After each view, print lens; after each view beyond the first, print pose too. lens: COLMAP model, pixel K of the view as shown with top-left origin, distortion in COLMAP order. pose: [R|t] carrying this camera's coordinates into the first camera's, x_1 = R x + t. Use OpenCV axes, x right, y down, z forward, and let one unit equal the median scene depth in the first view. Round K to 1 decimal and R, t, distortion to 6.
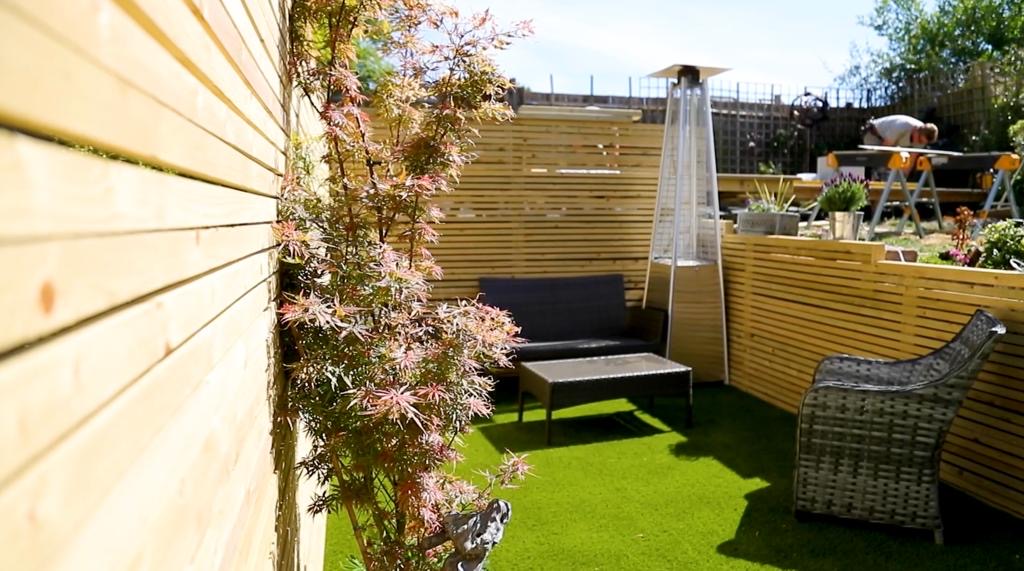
lens RADIAL K [[709.0, 0, 512.0], [0, 709.0, 285.5], [0, 0, 1]] dist [0.000952, 0.001042]
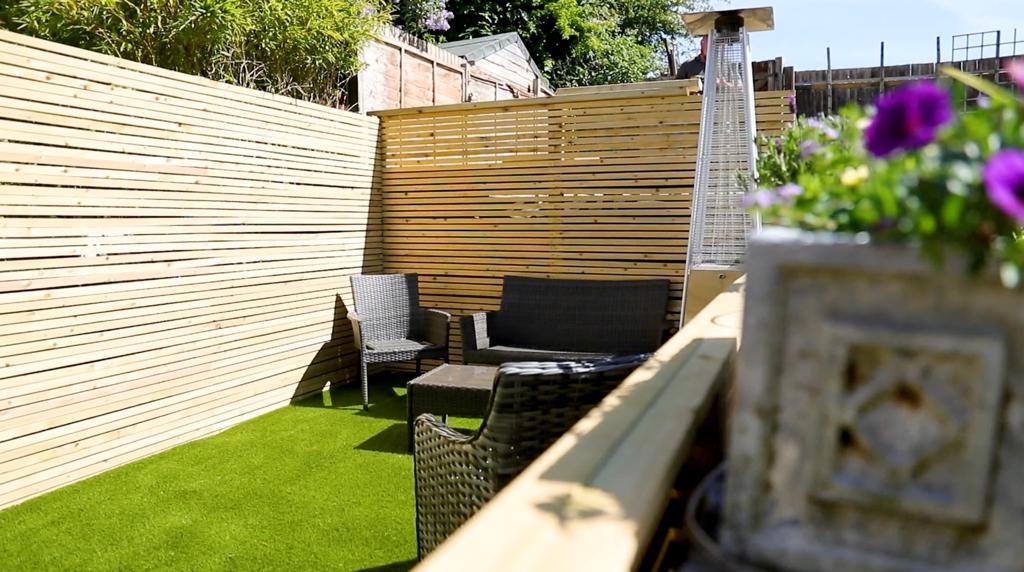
lens RADIAL K [[709.0, 0, 512.0], [0, 709.0, 286.0], [0, 0, 1]] dist [0.000952, 0.001042]
pose [[0.809391, 0.053762, -0.584804, 0.497771], [-0.061870, 0.998065, 0.006124, -0.003021], [0.584002, 0.031225, 0.811151, 0.231681]]
